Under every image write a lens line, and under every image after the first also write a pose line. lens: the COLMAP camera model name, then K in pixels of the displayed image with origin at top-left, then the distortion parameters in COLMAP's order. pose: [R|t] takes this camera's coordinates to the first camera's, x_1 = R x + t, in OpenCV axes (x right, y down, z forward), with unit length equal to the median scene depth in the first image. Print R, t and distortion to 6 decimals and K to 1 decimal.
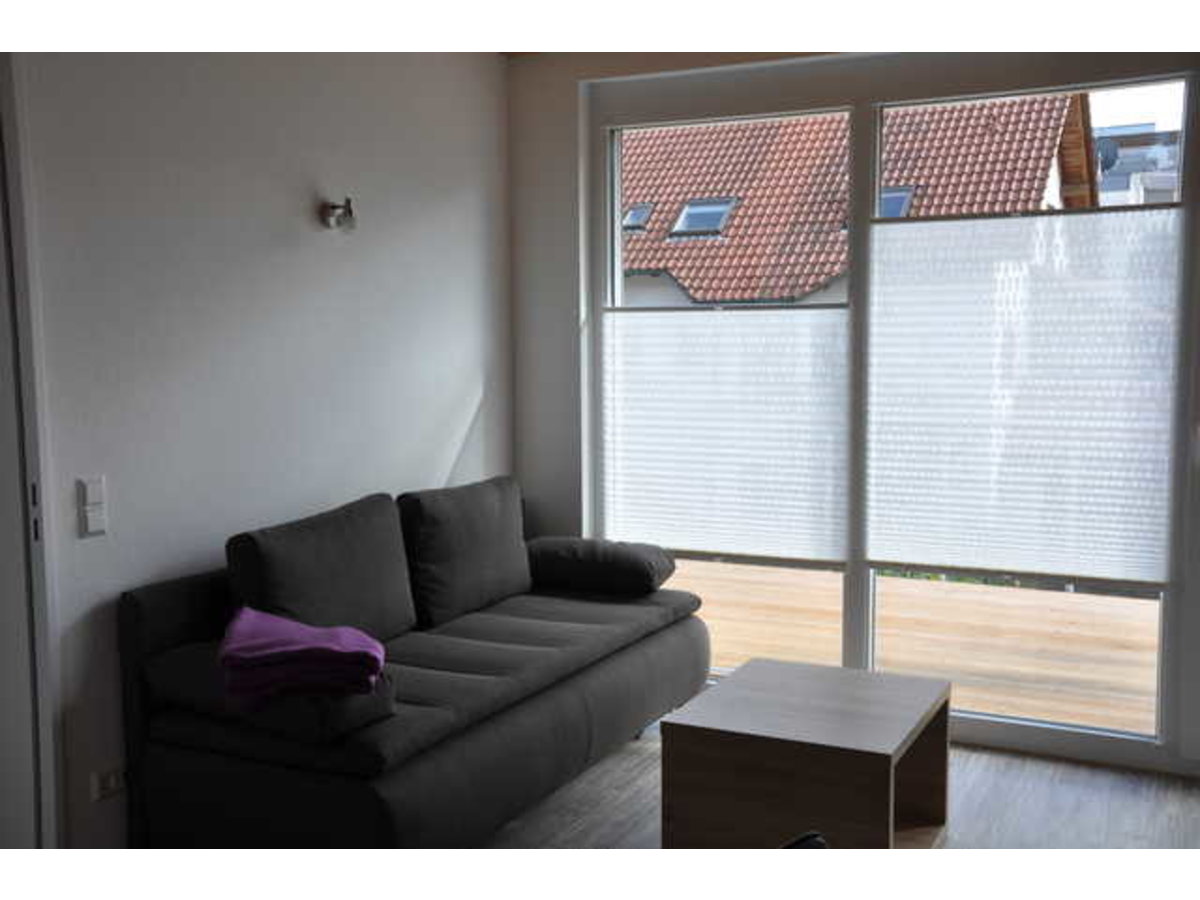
lens RADIAL K [[1279.5, 0, 600.0], [0, 1279.5, 450.0], [0, 0, 1]] dist [-0.013904, 0.003052]
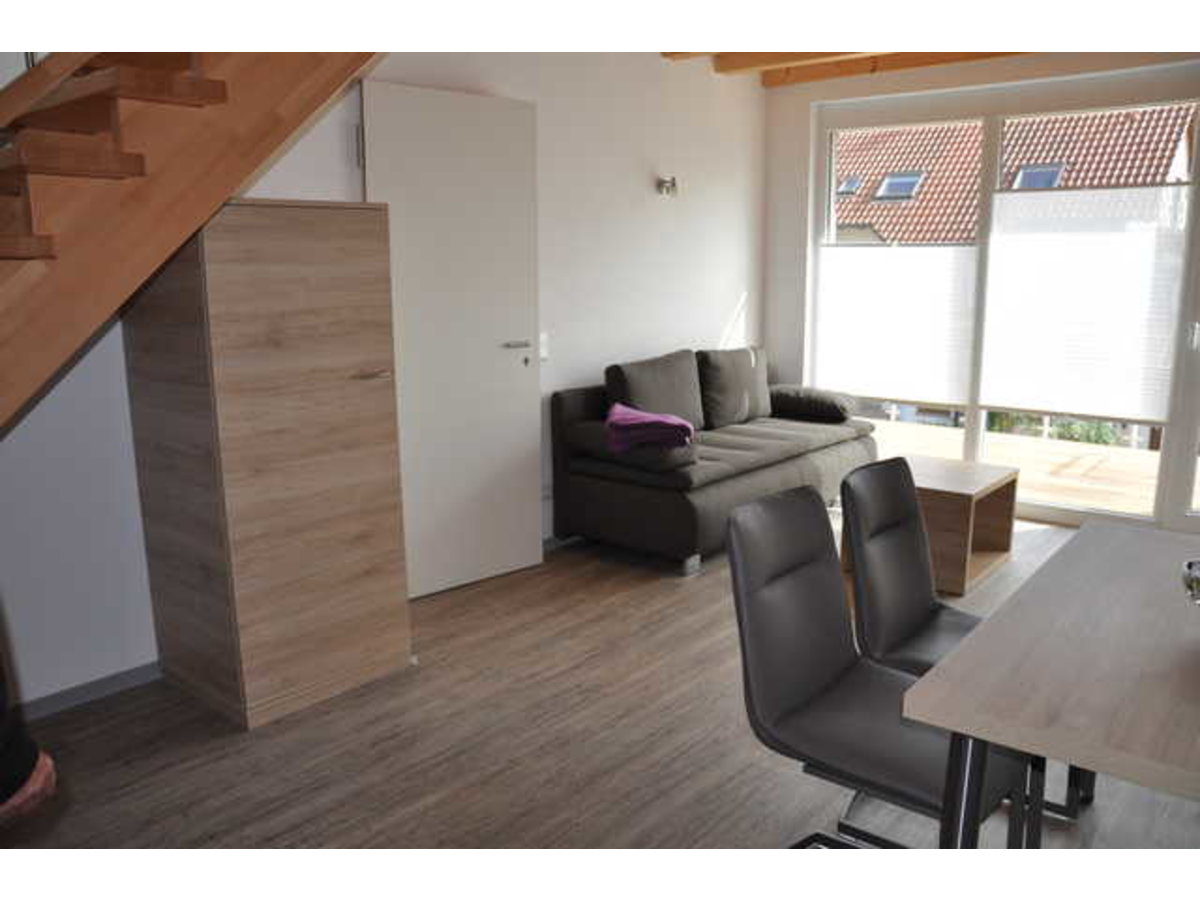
lens RADIAL K [[950.2, 0, 624.0], [0, 950.2, 448.3], [0, 0, 1]] dist [-0.128430, 0.101717]
pose [[0.979781, 0.045190, -0.194901, 0.000812], [-0.026854, 0.995047, 0.095715, 0.038820], [0.198261, -0.088546, 0.976142, -0.230245]]
